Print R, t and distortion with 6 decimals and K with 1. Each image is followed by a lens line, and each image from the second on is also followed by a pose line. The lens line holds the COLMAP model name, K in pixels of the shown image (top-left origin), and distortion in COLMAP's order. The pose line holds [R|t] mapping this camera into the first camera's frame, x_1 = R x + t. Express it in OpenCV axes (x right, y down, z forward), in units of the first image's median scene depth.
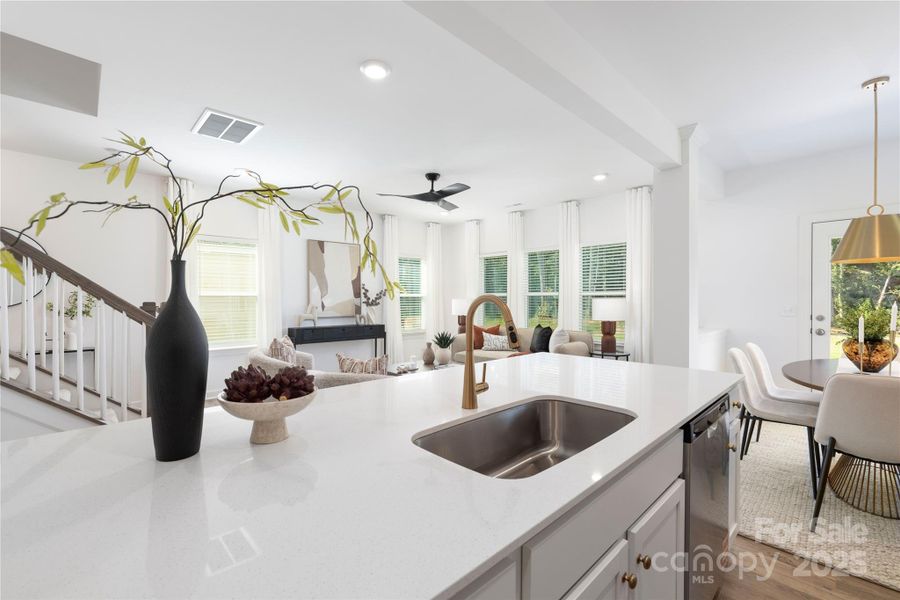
lens RADIAL K [[389.5, 0, 450.8], [0, 389.5, 302.3], [0, 0, 1]] dist [0.000071, -0.000291]
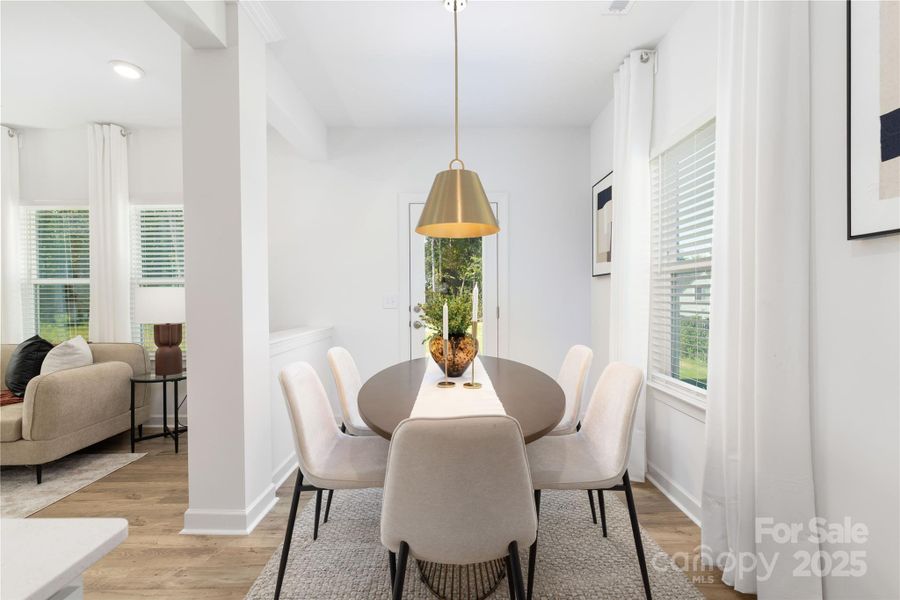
lens RADIAL K [[389.5, 0, 450.8], [0, 389.5, 302.3], [0, 0, 1]] dist [0.000071, -0.000291]
pose [[0.686775, -0.011098, 0.726785, 0.224075], [0.009397, 0.999935, 0.006389, 0.012343], [-0.726809, 0.002442, 0.686835, 0.207353]]
